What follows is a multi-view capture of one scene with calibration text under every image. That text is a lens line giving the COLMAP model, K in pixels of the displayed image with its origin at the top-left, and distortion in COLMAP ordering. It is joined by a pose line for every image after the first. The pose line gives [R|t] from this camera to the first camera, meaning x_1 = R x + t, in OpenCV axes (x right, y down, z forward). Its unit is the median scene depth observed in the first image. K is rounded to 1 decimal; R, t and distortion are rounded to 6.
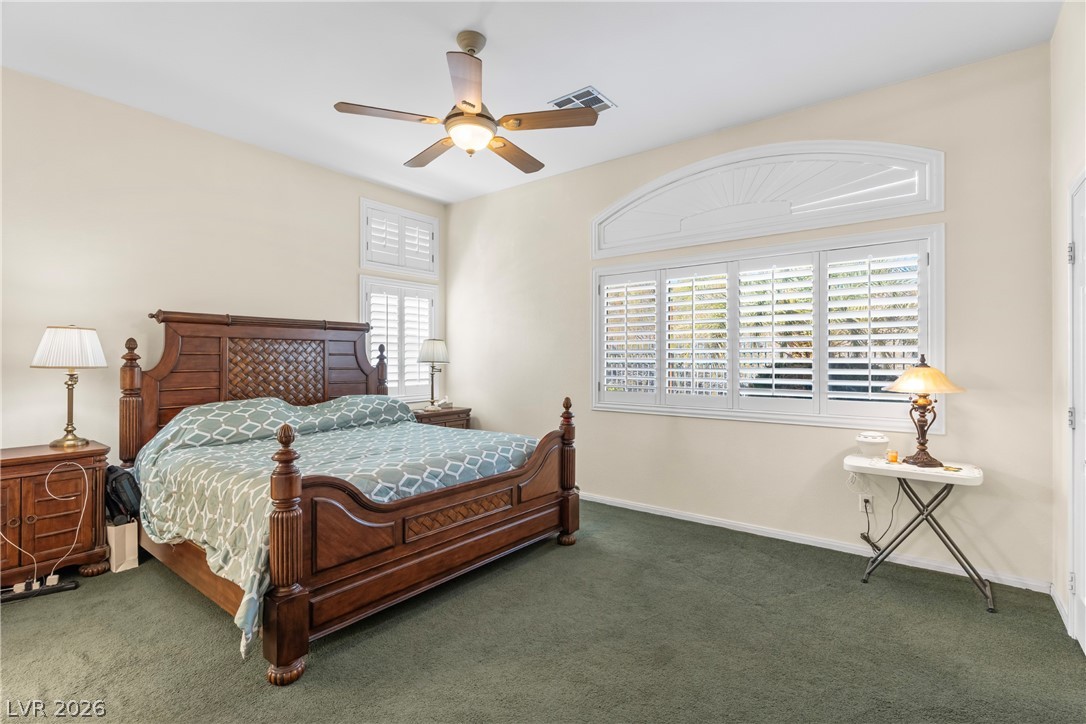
lens RADIAL K [[513.4, 0, 544.0], [0, 513.4, 358.2], [0, 0, 1]] dist [0.000539, -0.000010]
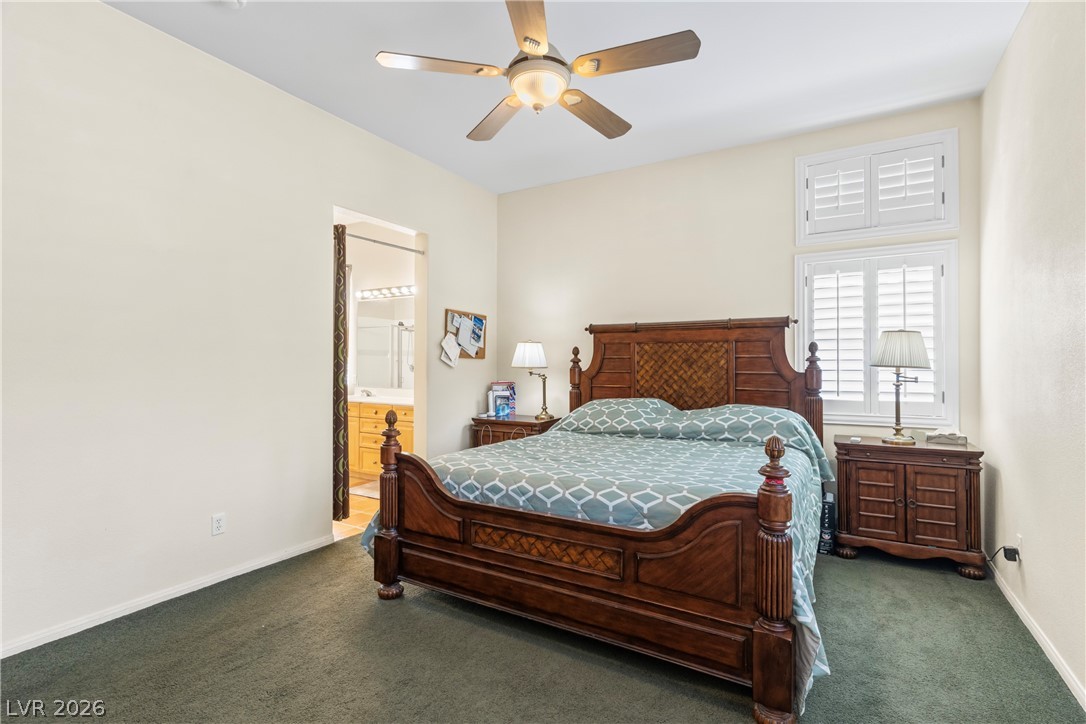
lens RADIAL K [[513.4, 0, 544.0], [0, 513.4, 358.2], [0, 0, 1]] dist [0.000539, -0.000010]
pose [[0.130185, -0.008637, -0.991452, 0.607000], [0.001985, 0.999962, -0.008450, 0.003436], [0.991488, -0.000868, 0.130197, 0.825710]]
